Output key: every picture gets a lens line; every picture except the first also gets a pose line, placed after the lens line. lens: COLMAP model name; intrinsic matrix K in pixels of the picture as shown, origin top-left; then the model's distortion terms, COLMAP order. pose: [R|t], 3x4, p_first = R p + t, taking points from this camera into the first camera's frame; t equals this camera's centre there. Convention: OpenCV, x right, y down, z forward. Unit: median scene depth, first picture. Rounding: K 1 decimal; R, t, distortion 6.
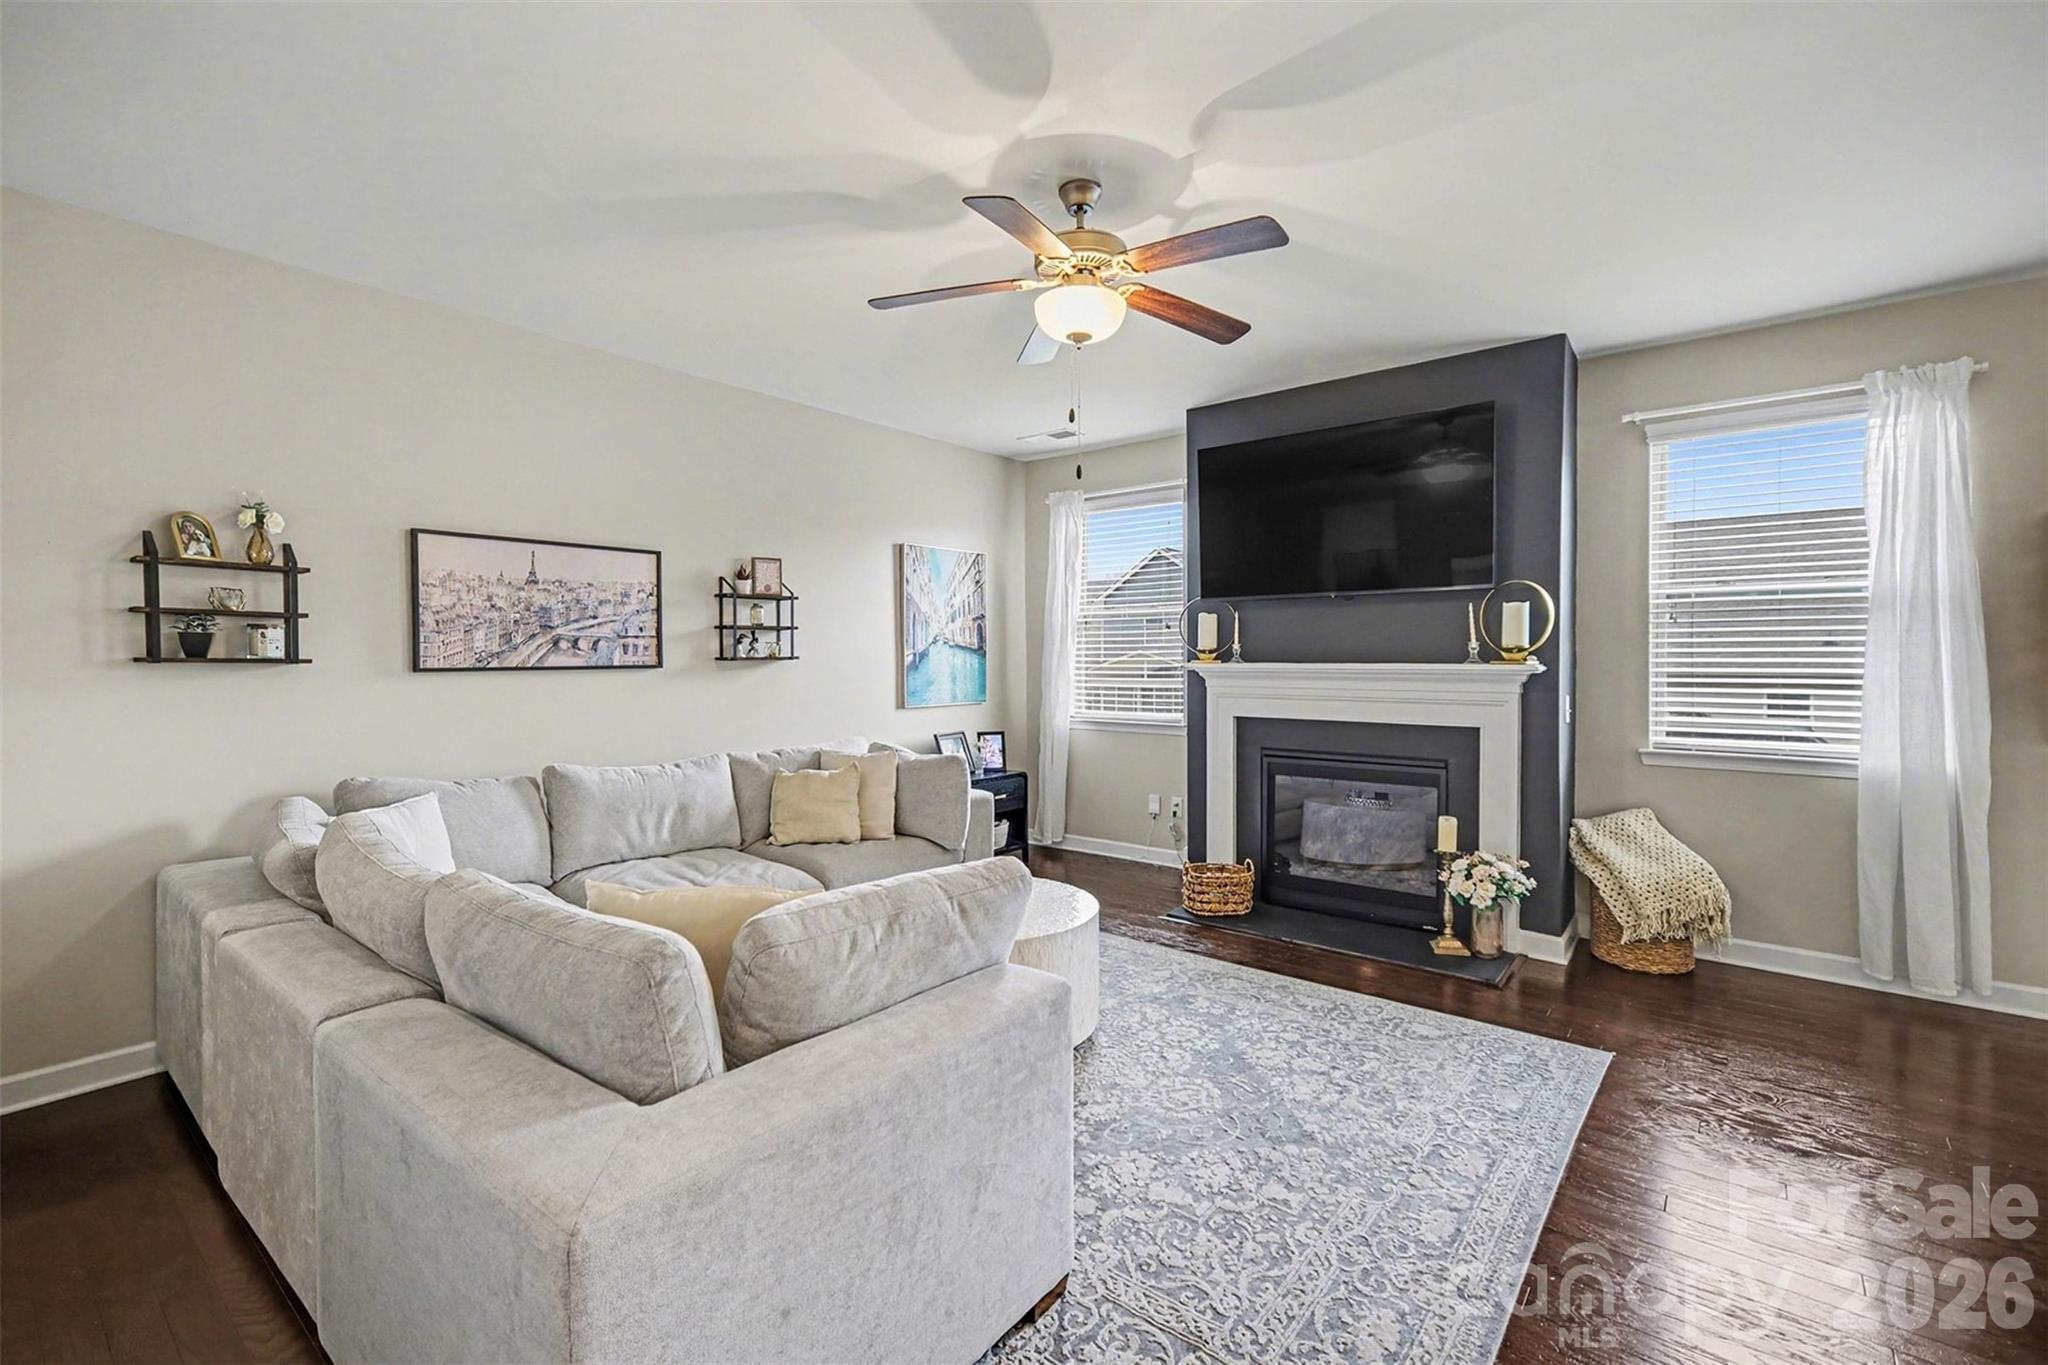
lens RADIAL K [[893.7, 0, 1013.7], [0, 893.7, 678.3], [0, 0, 1]] dist [0.011432, -0.002818]
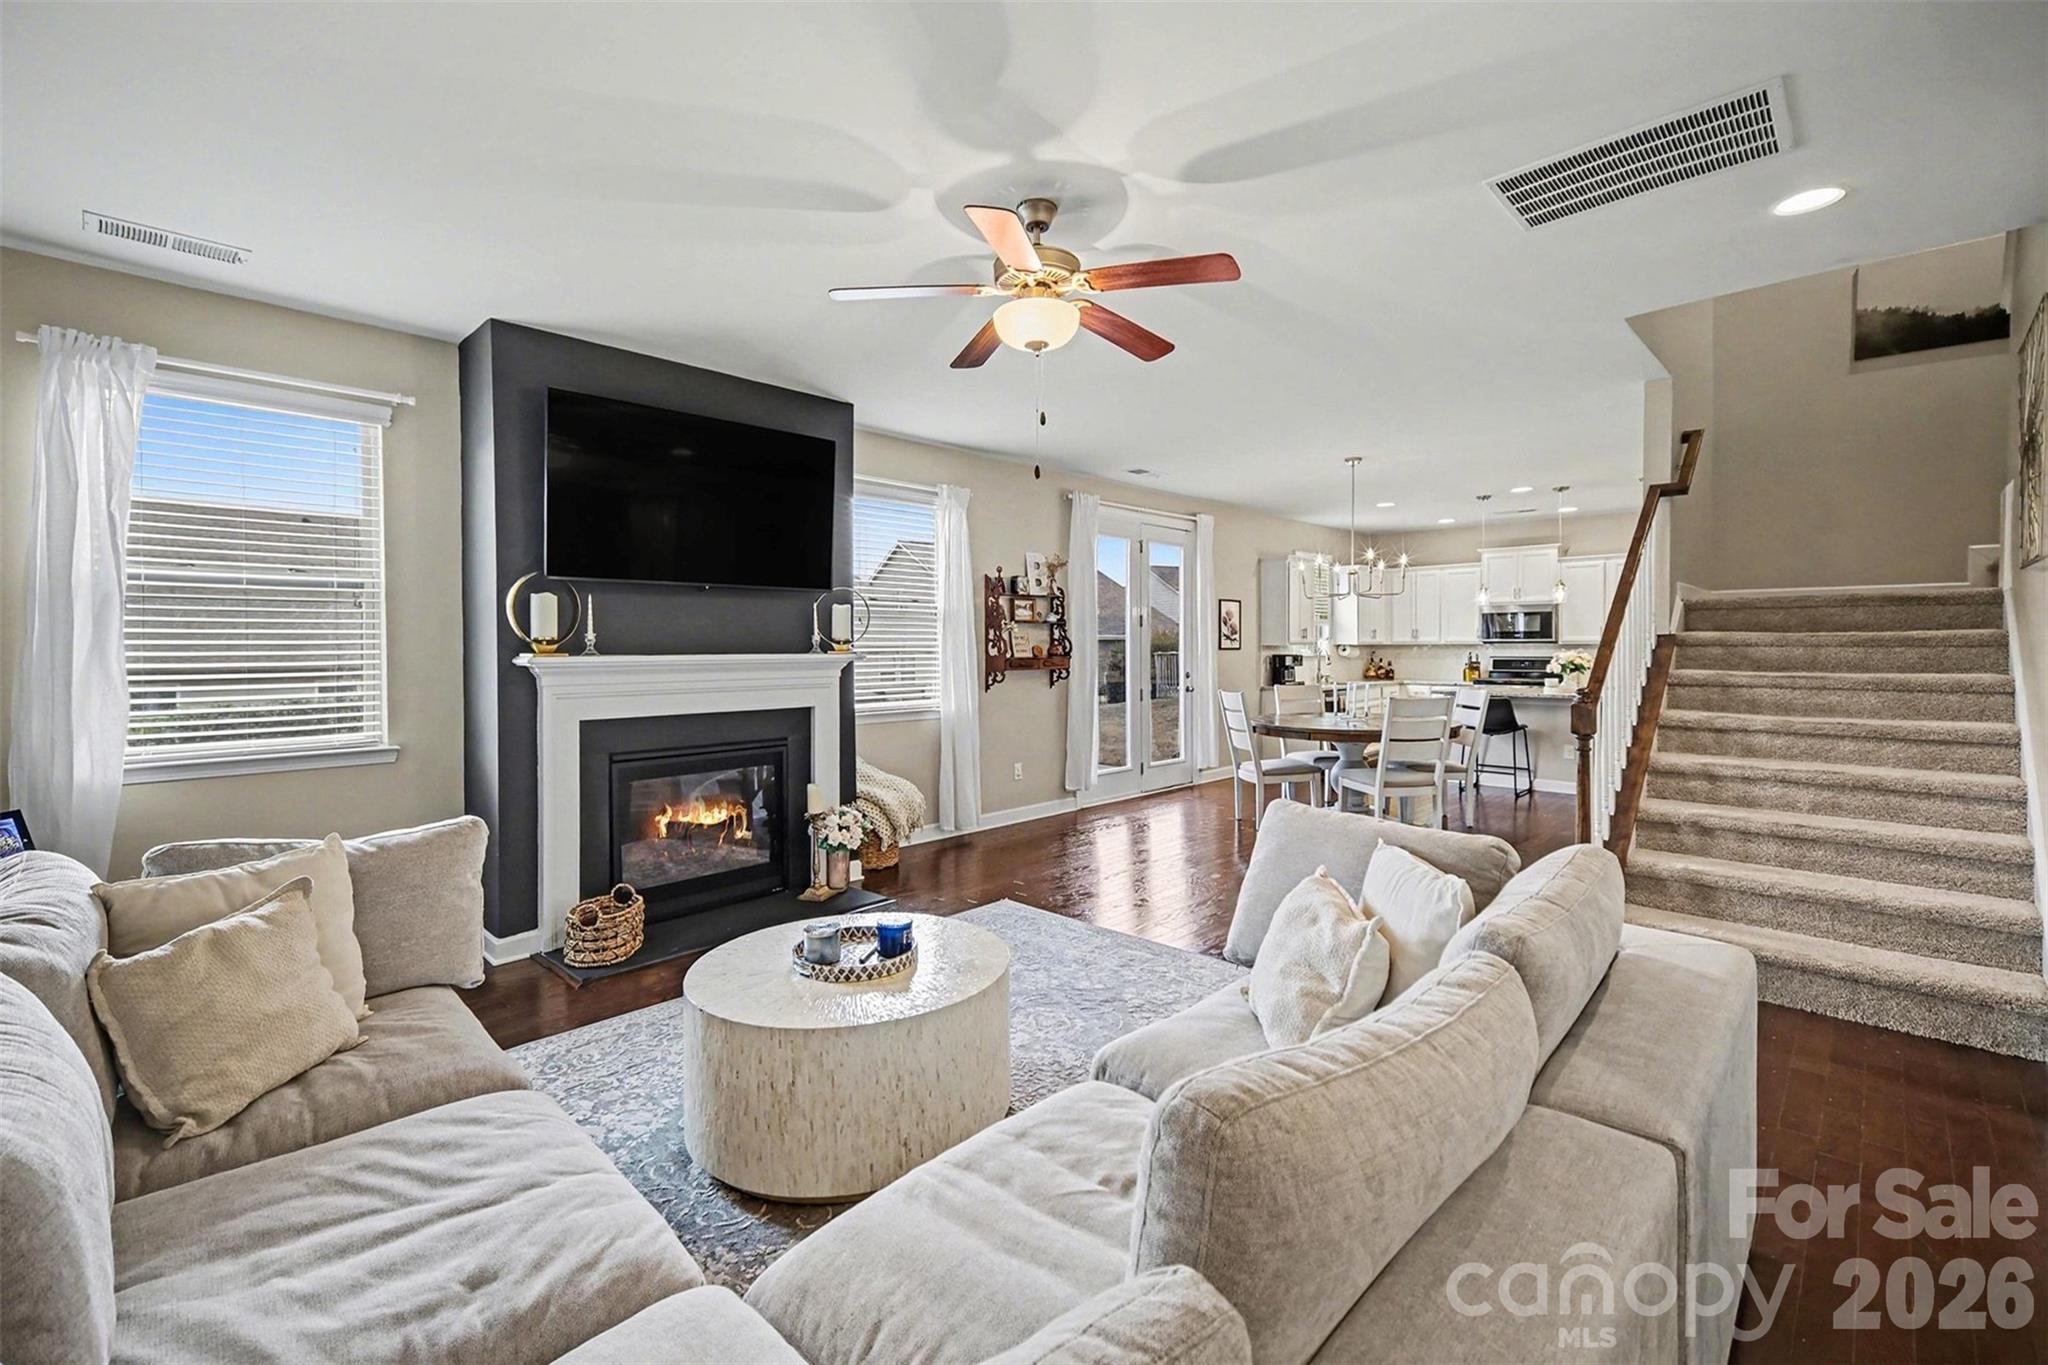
lens RADIAL K [[893.7, 0, 1020.0], [0, 893.7, 662.5], [0, 0, 1]] dist [0.011432, -0.002818]
pose [[0.077349, -0.016033, 0.996875, -0.660145], [0.029105, 0.999481, 0.013816, -0.012877], [-0.996579, 0.027945, 0.077776, 0.629603]]
